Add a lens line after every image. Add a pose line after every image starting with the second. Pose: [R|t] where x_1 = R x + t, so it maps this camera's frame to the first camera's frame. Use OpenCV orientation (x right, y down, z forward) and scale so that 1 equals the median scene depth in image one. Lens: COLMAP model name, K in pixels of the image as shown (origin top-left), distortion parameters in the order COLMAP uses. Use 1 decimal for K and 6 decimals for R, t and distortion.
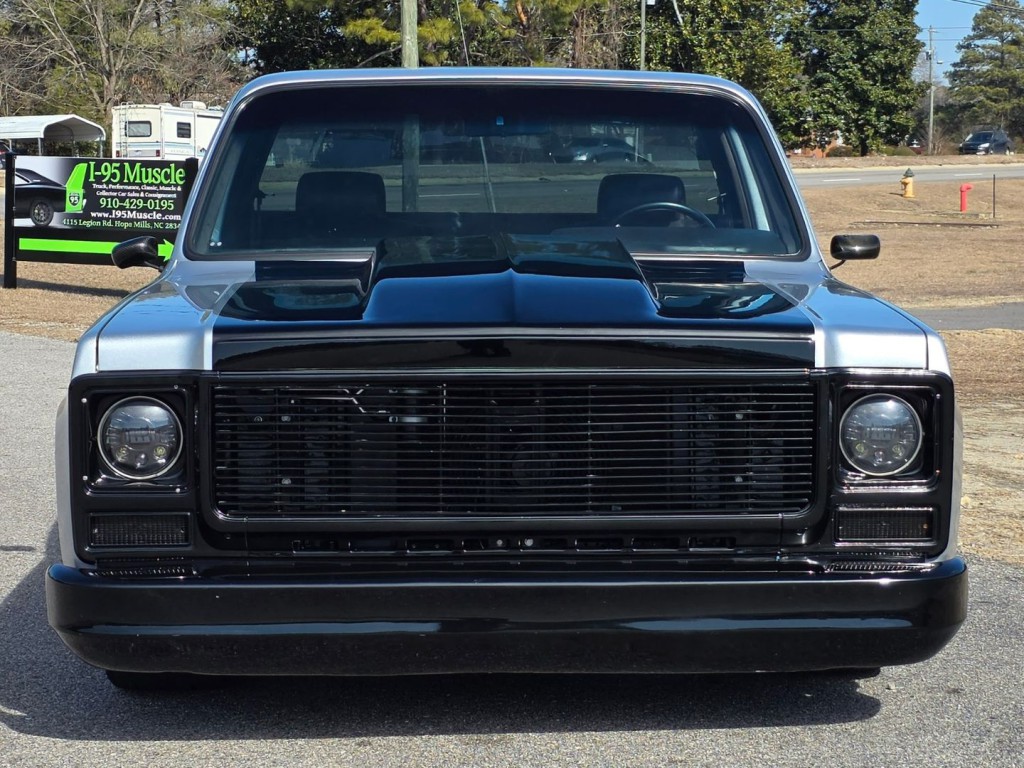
lens RADIAL K [[2308.5, 0, 539.7], [0, 2308.5, 384.7], [0, 0, 1]] dist [0.205435, -0.502868]
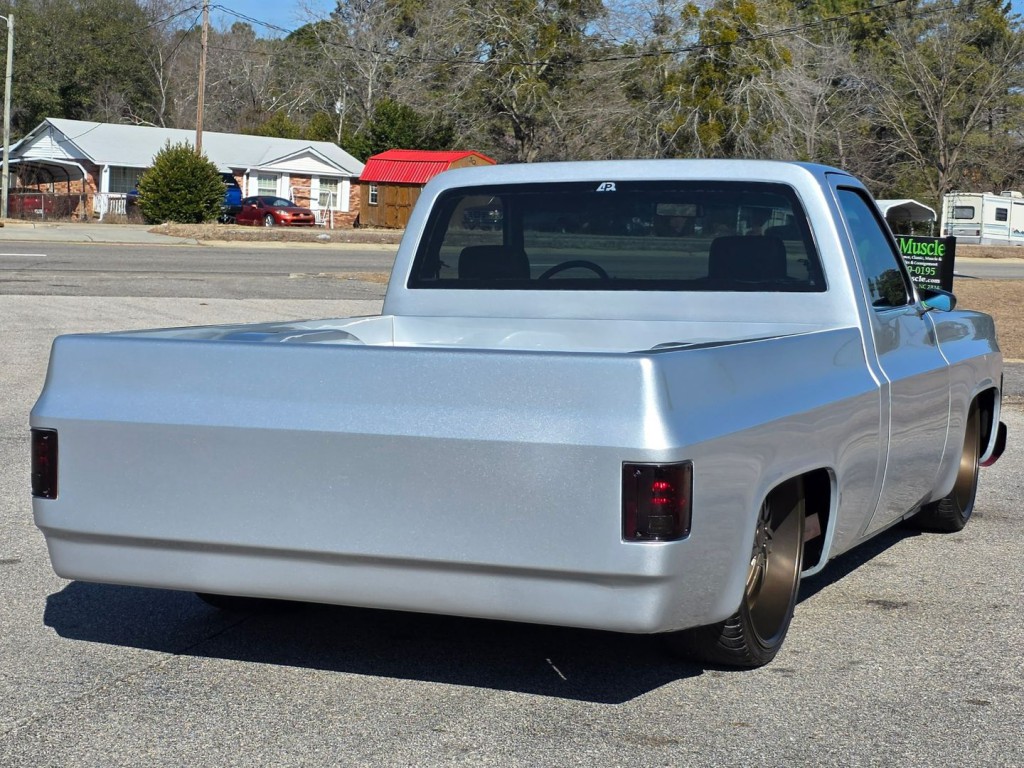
lens RADIAL K [[1900.1, 0, 491.1], [0, 1900.1, 383.8], [0, 0, 1]] dist [0.208625, -0.857853]
pose [[0.912393, 0.073387, -0.402683, 0.014129], [-0.080972, 0.996715, -0.001819, 0.002128], [0.401226, 0.034266, 0.915338, -0.023531]]
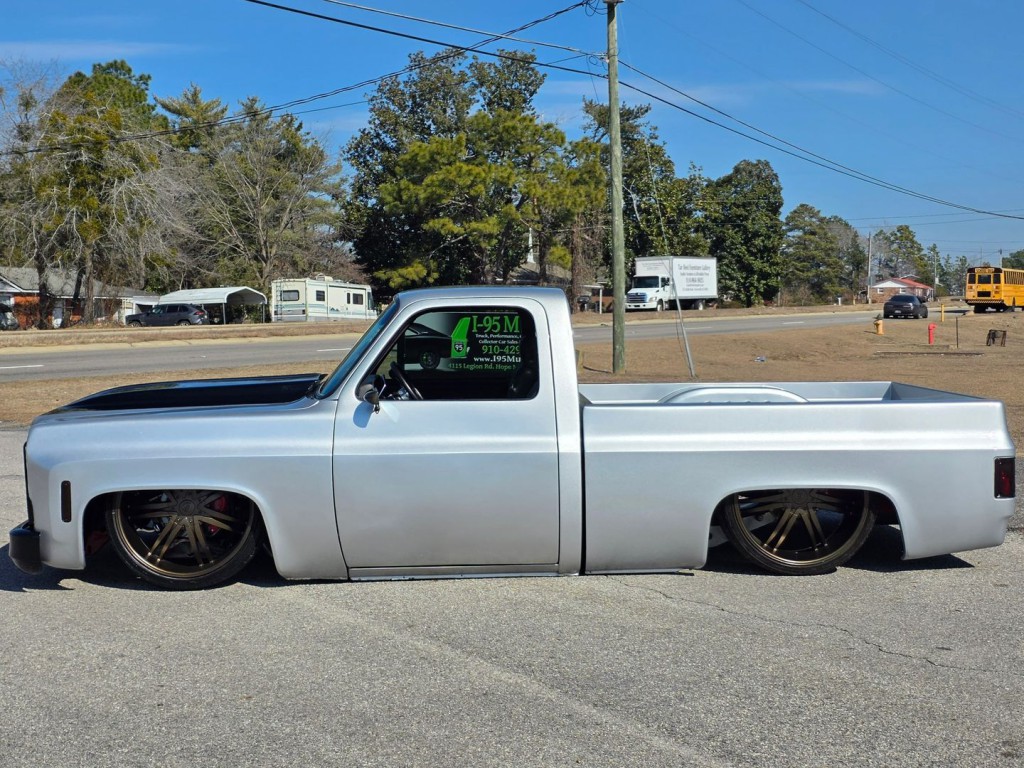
lens RADIAL K [[1485.5, 0, 512.0], [0, 1485.5, 384.0], [0, 0, 1]] dist [0.162356, -0.513759]
pose [[0.999689, -0.015583, 0.019454, -0.049447], [0.016521, 0.998660, -0.049044, -0.005864], [-0.018664, 0.049350, 0.998607, 0.060634]]
